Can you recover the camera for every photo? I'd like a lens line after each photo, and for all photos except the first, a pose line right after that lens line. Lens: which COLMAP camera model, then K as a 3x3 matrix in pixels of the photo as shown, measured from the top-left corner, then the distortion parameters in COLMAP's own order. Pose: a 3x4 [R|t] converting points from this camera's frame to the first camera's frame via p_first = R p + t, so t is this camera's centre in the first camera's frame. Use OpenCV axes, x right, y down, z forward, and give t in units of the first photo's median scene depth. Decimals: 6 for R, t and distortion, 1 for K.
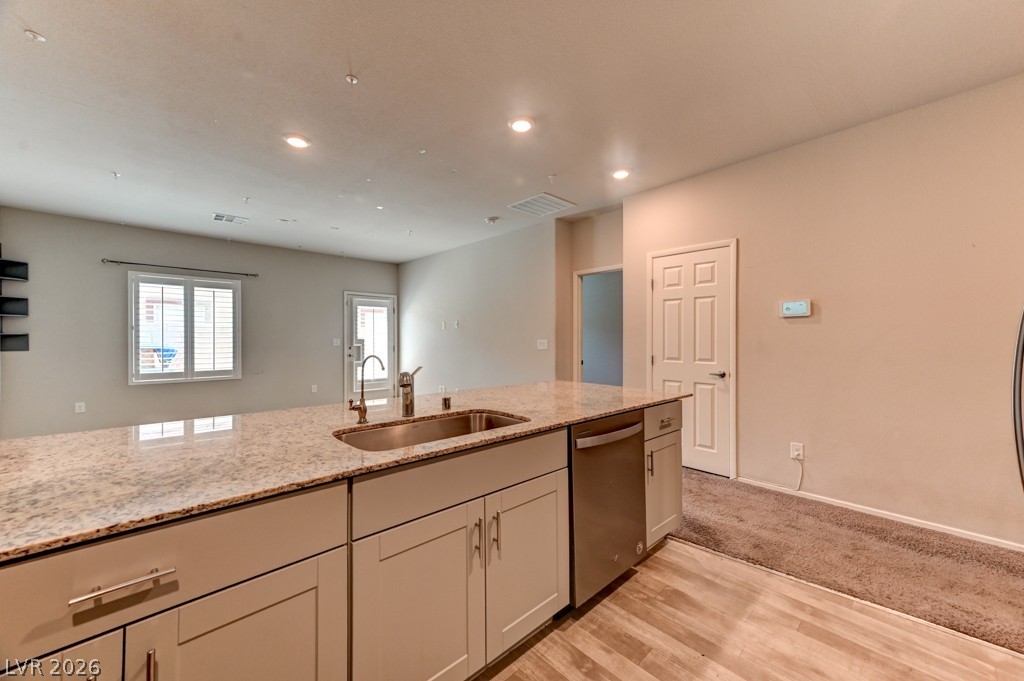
lens RADIAL K [[395.8, 0, 512.0], [0, 395.8, 340.5], [0, 0, 1]] dist [0.012503, 0.000127]
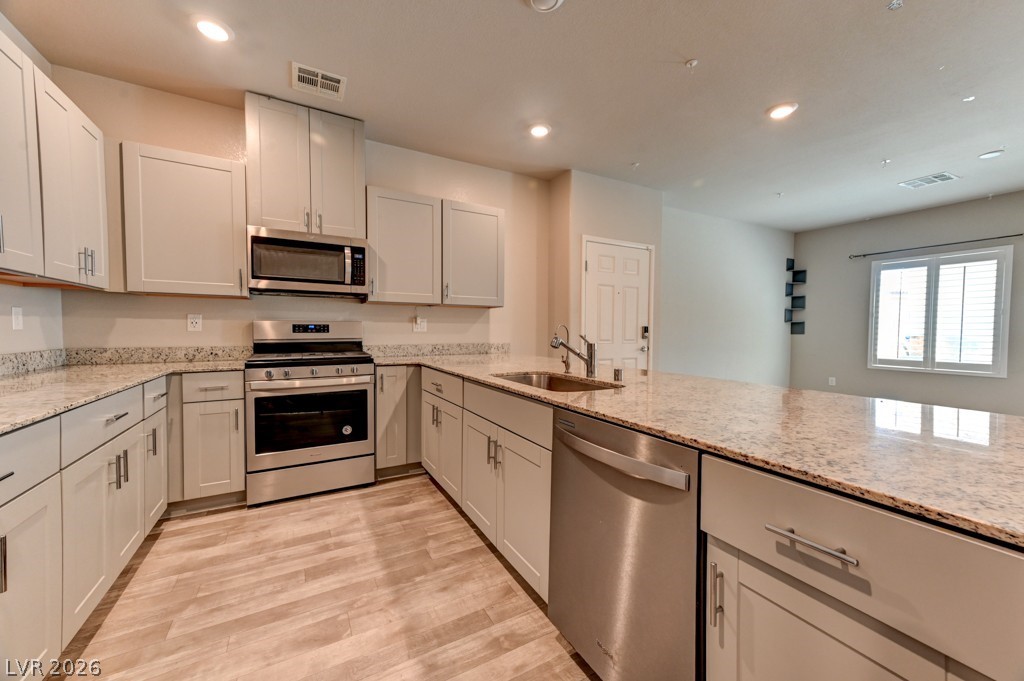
lens RADIAL K [[397.9, 0, 515.9], [0, 397.9, 340.1], [0, 0, 1]] dist [0.025291, 0.000605]
pose [[-0.239328, 0.029050, -0.970504, 0.325029], [-0.007817, 0.999462, 0.031844, 0.008767], [0.970907, 0.015208, -0.238972, 0.337356]]
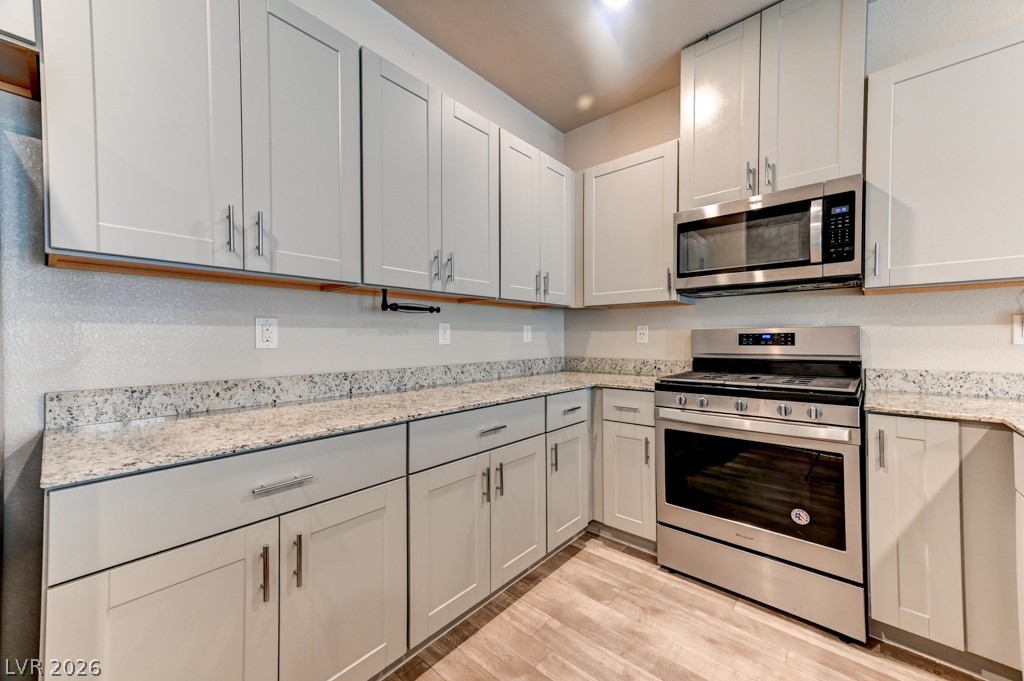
lens RADIAL K [[397.9, 0, 515.9], [0, 397.9, 340.1], [0, 0, 1]] dist [0.025291, 0.000605]
pose [[-0.994311, 0.007264, -0.106271, 0.210423], [0.006604, 0.999957, 0.006554, 0.009108], [0.106314, 0.005815, -0.994316, 0.304344]]
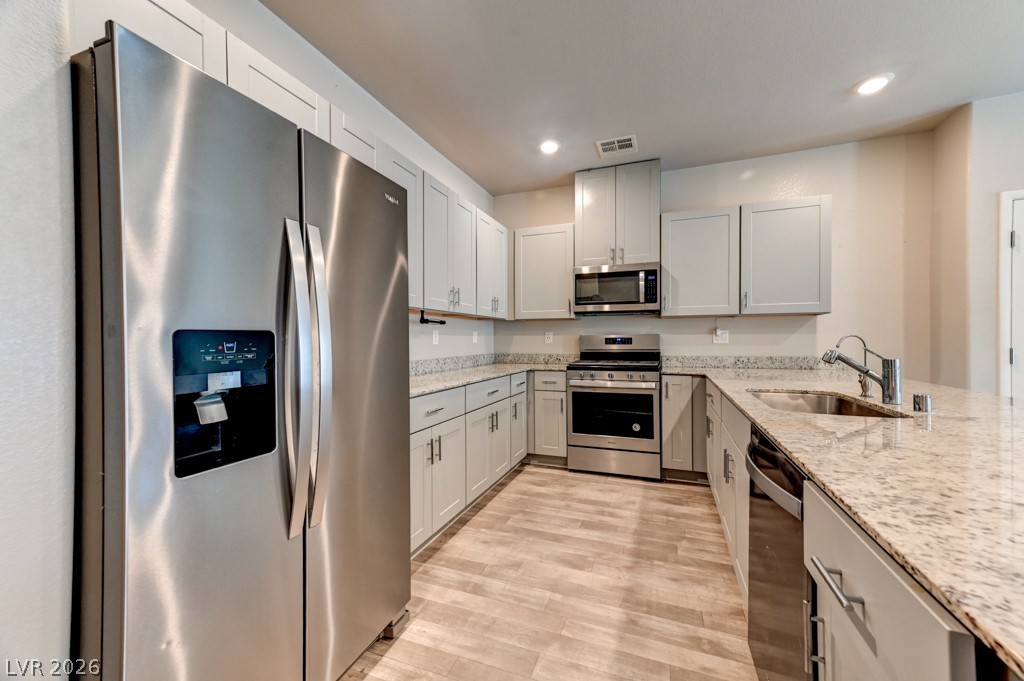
lens RADIAL K [[397.9, 0, 515.9], [0, 397.9, 340.1], [0, 0, 1]] dist [0.025291, 0.000605]
pose [[-0.895390, 0.007055, -0.445227, 0.317292], [0.005457, 0.999973, 0.004872, 0.007623], [0.445249, 0.001933, -0.895404, 0.407902]]
